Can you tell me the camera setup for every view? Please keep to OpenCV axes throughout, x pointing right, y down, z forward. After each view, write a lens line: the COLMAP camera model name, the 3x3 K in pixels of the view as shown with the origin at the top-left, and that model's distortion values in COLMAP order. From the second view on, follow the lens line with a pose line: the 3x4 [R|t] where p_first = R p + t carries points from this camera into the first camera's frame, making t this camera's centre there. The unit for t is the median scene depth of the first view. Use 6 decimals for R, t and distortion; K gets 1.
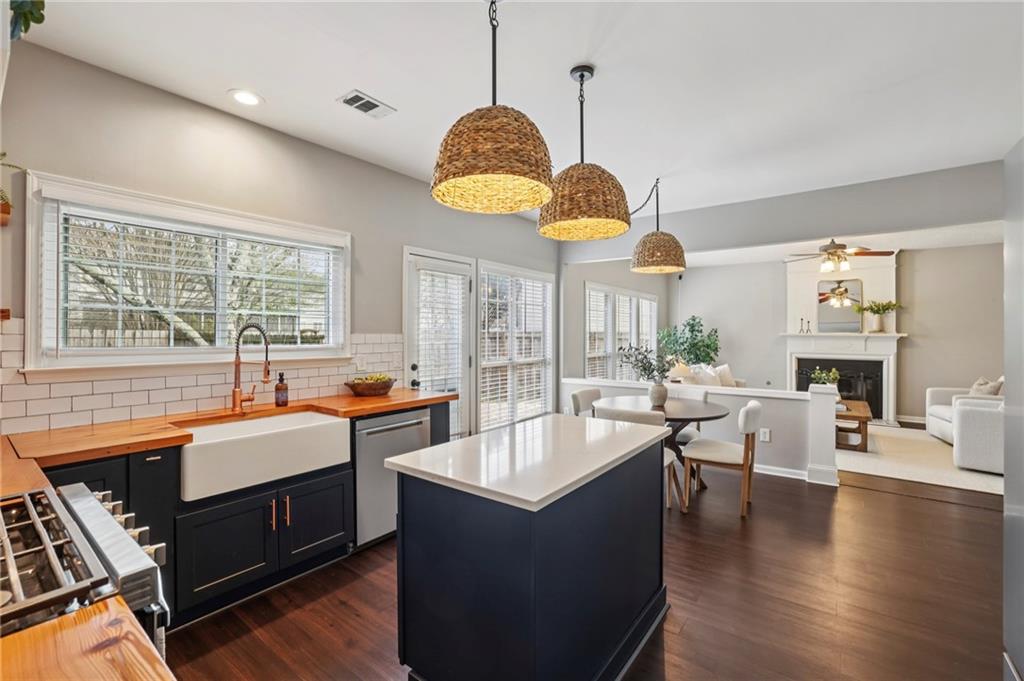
lens RADIAL K [[439.8, 0, 512.0], [0, 439.8, 340.5], [0, 0, 1]] dist [-0.017870, -0.000019]
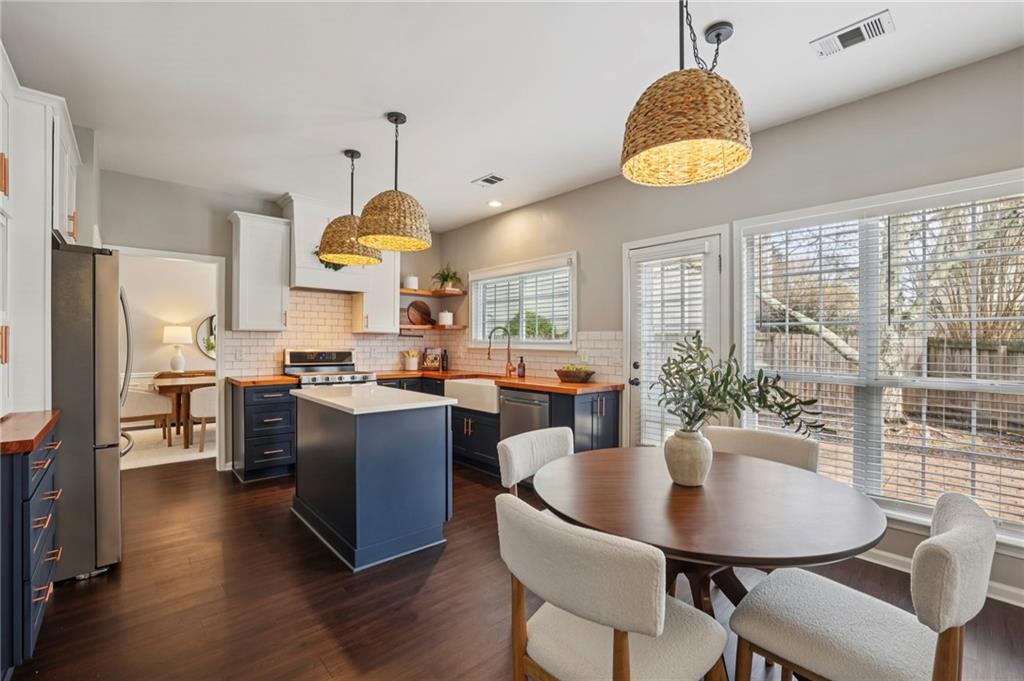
lens RADIAL K [[458.5, 0, 521.9], [0, 458.5, 344.3], [0, 0, 1]] dist [-0.030314, 0.000052]
pose [[-0.179730, 0.001584, -0.983715, 0.937278], [-0.016679, 0.999850, 0.004657, 0.017020], [0.983575, 0.017245, -0.179677, 1.082898]]
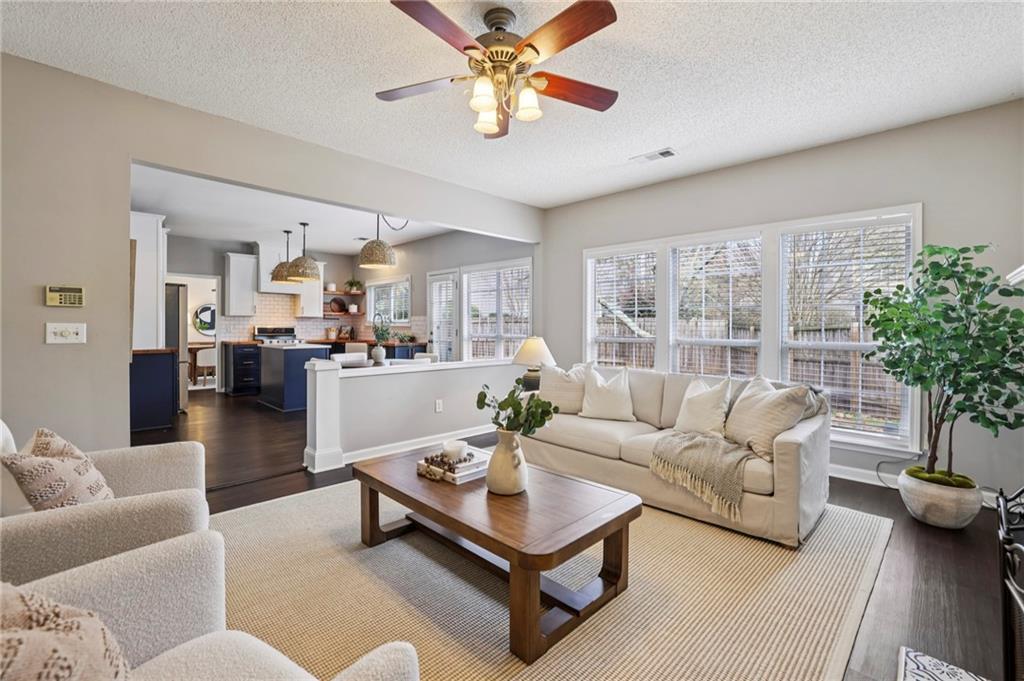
lens RADIAL K [[457.0, 0, 507.2], [0, 457.0, 328.3], [0, 0, 1]] dist [-0.001013, -0.000067]
pose [[-0.151137, 0.002515, -0.988510, 2.012141], [-0.015166, 0.999873, 0.004862, 0.029087], [0.988396, 0.015727, -0.151080, 1.900773]]
